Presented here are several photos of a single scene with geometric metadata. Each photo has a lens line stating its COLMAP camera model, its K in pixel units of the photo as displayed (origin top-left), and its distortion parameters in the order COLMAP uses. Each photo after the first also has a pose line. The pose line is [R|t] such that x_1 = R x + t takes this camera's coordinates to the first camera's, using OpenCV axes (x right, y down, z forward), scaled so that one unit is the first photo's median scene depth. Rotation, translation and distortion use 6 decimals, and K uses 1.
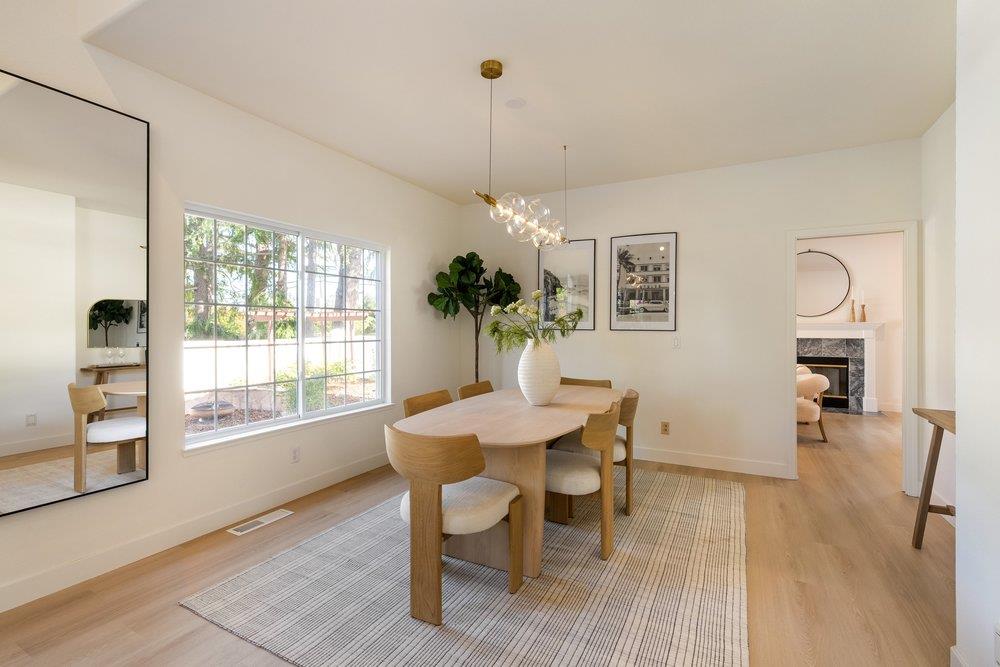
lens RADIAL K [[455.1, 0, 497.7], [0, 455.1, 326.1], [0, 0, 1]] dist [-0.003472, 0.000197]
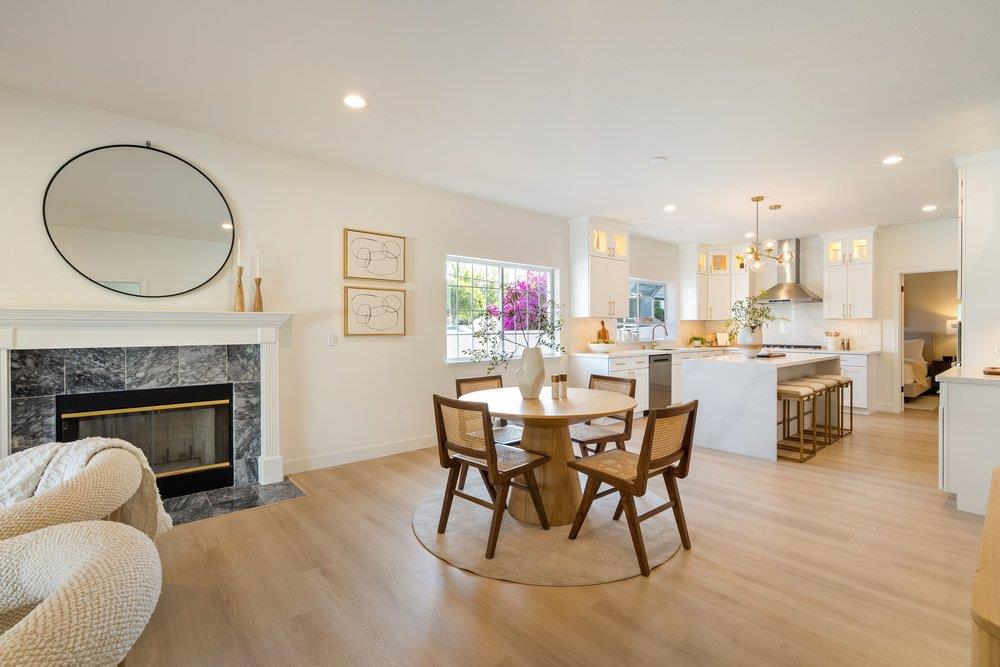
lens RADIAL K [[455.1, 0, 498.8], [0, 455.1, 327.0], [0, 0, 1]] dist [-0.003472, 0.000197]
pose [[0.396144, 0.000350, 0.918188, 0.434428], [0.005692, 0.999980, -0.002837, 0.011381], [-0.918171, 0.006350, 0.396134, 0.539111]]
